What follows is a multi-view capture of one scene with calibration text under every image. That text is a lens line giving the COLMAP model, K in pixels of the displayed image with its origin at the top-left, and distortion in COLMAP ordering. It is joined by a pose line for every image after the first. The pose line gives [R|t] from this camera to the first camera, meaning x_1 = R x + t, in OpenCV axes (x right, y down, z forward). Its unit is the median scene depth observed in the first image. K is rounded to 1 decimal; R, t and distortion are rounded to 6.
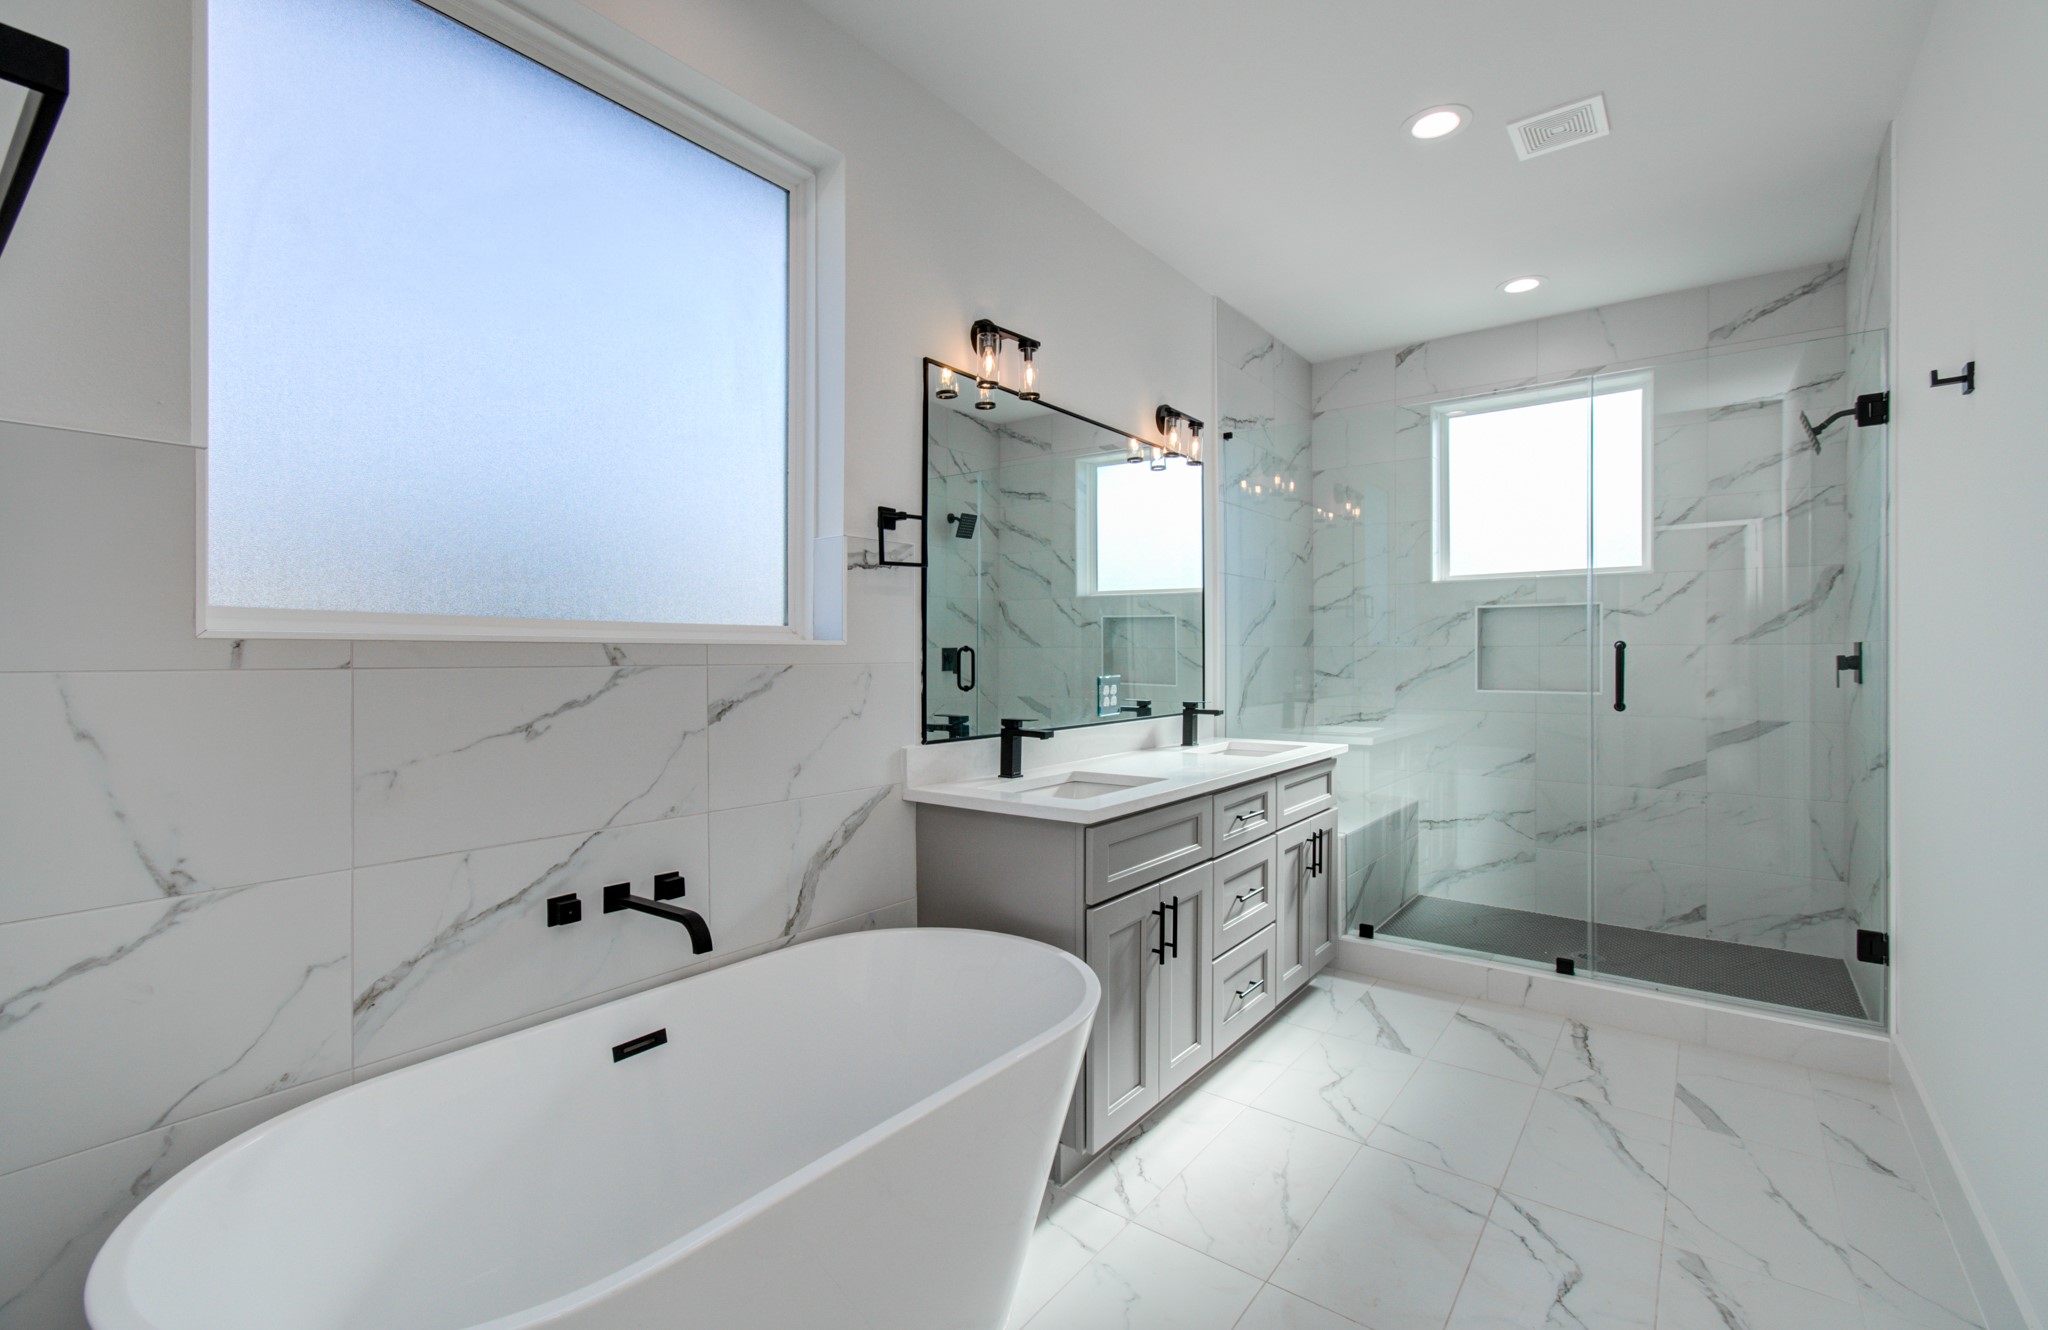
lens RADIAL K [[889.5, 0, 1064.0], [0, 889.5, 662.0], [0, 0, 1]] dist [0.017137, -0.008949]
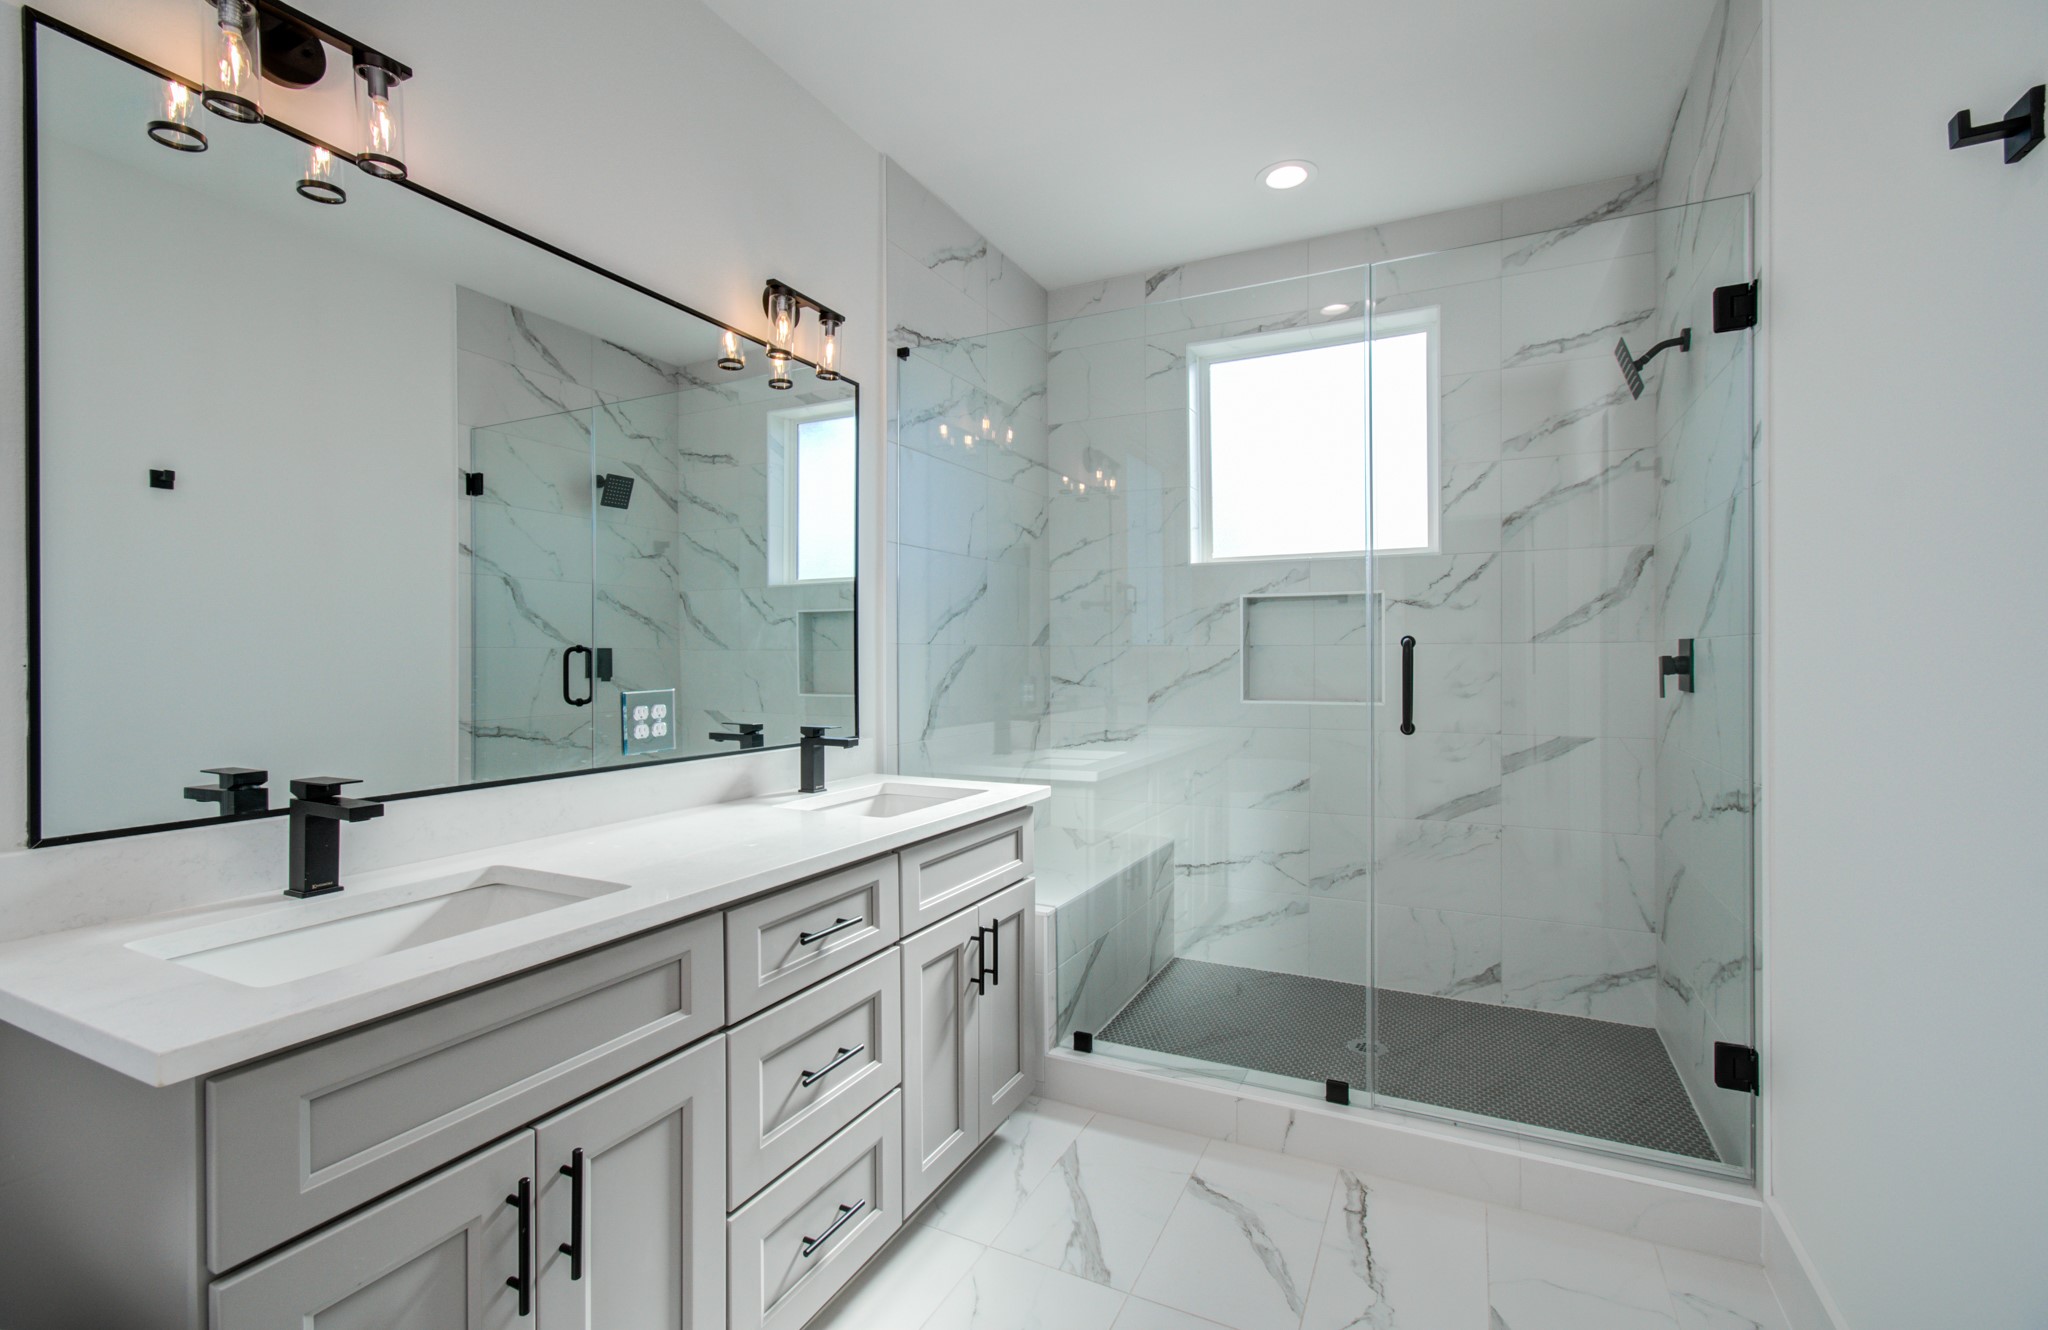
lens RADIAL K [[891.2, 0, 1030.8], [0, 891.2, 667.1], [0, 0, 1]] dist [-0.000865, -0.000146]
pose [[0.986233, -0.002633, 0.165343, 0.172688], [0.002730, 0.999996, -0.000355, 0.001084], [-0.165341, 0.000801, 0.986236, 0.289801]]
